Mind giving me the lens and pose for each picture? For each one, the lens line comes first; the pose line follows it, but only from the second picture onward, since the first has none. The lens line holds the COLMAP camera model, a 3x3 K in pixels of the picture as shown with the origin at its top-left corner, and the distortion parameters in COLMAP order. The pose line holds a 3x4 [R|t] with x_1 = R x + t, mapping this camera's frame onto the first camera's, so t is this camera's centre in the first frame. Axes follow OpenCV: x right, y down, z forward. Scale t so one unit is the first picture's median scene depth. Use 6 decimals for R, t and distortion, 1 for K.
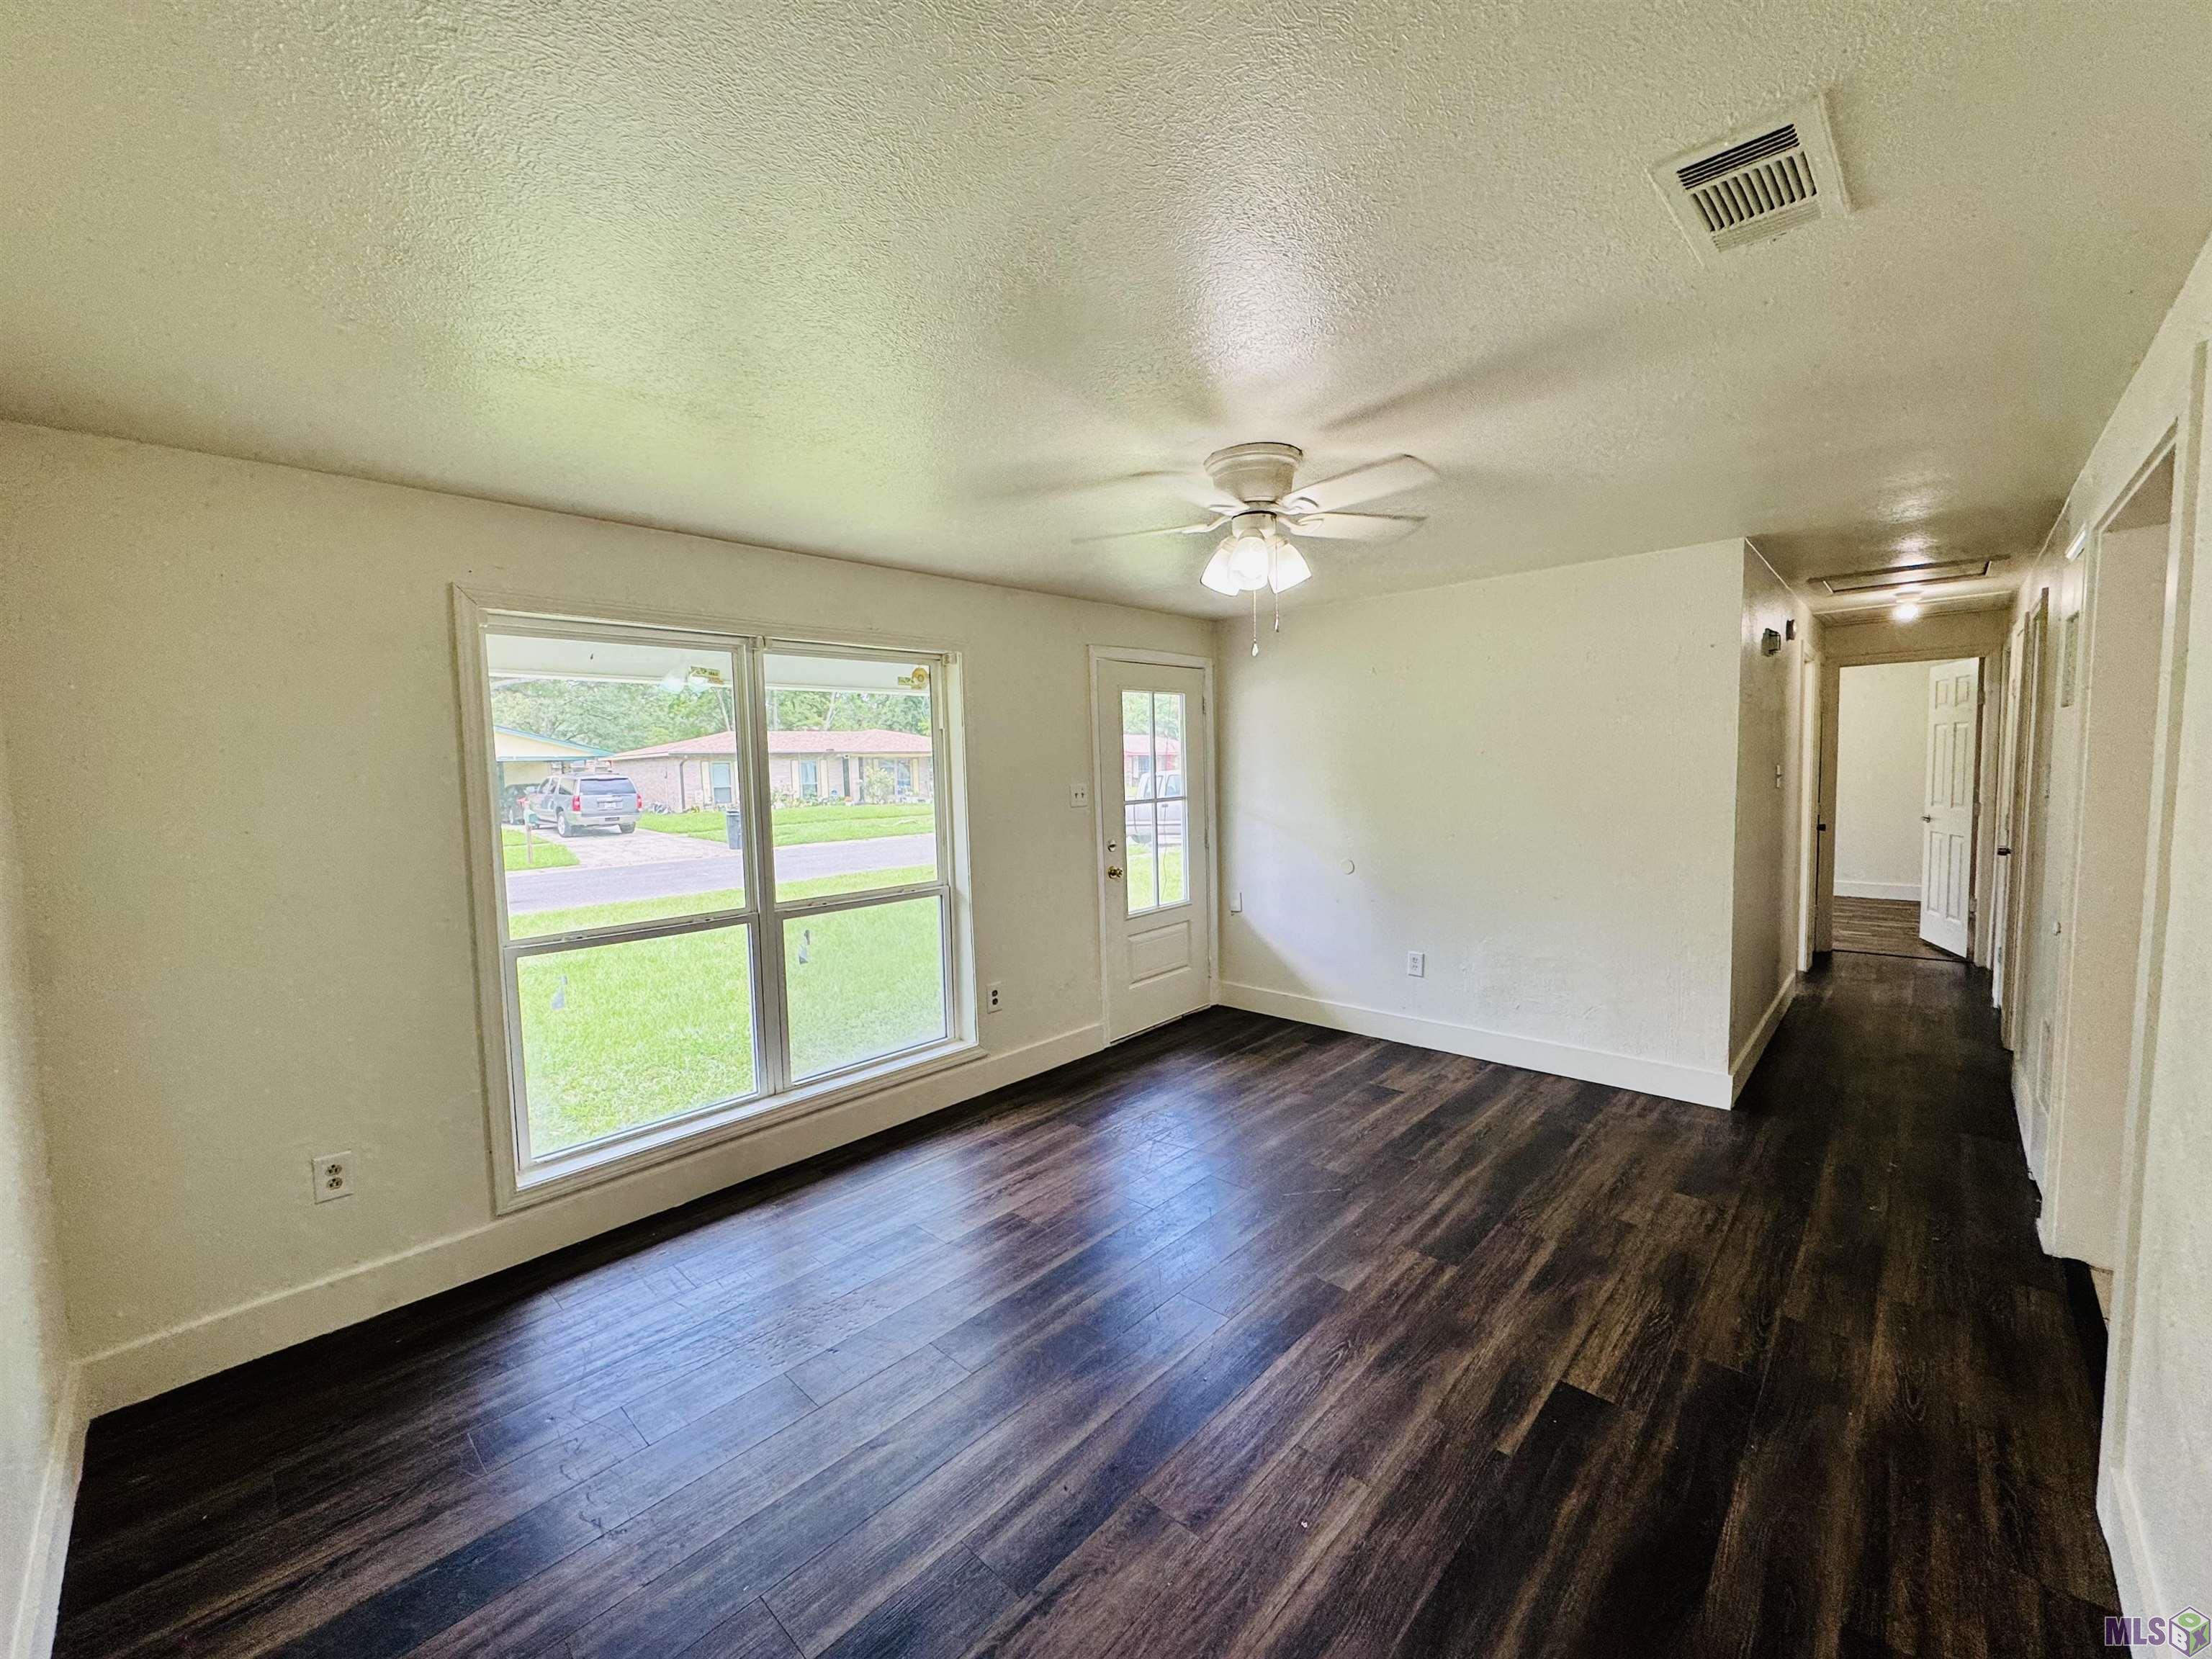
lens RADIAL K [[872.4, 0, 1106.0], [0, 872.4, 829.5], [0, 0, 1]] dist [-0.001491, -0.000108]
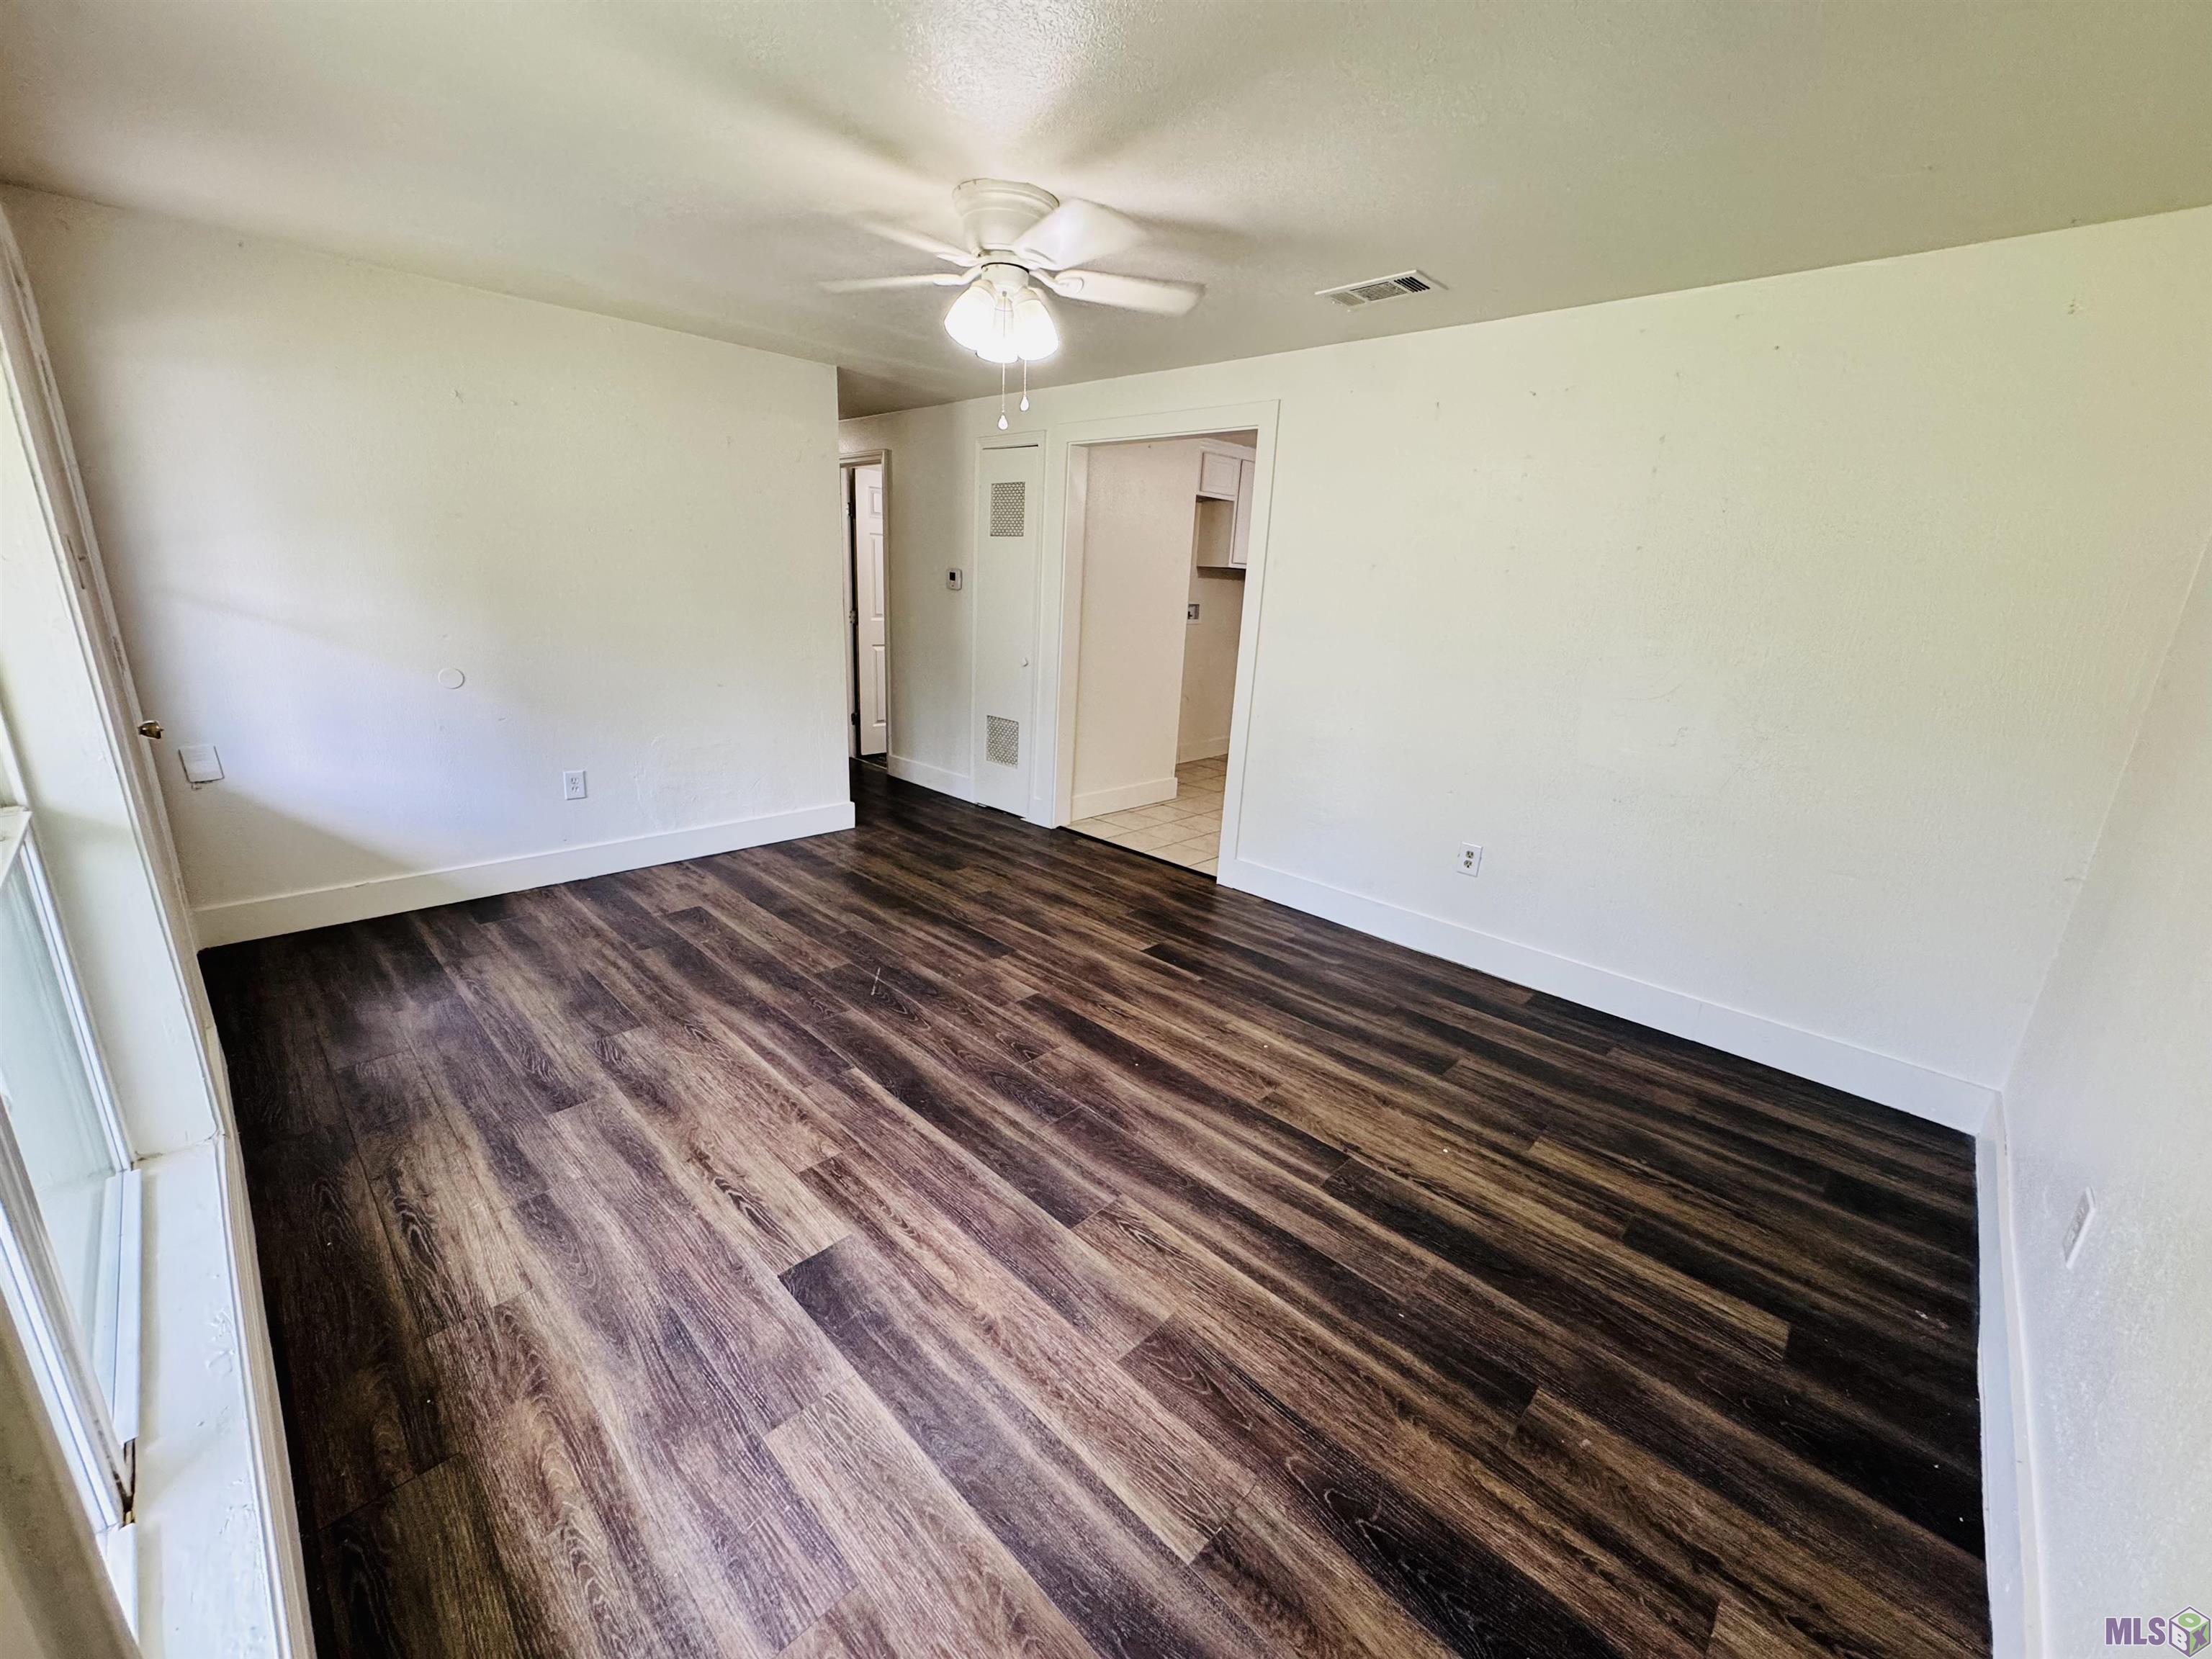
lens RADIAL K [[872.4, 0, 1106.0], [0, 872.4, 829.5], [0, 0, 1]] dist [-0.001491, -0.000108]
pose [[0.003223, -0.248337, 0.968668, -0.587653], [0.024425, 0.968404, 0.248188, 0.000669], [-0.999696, 0.022860, 0.009187, 0.603265]]
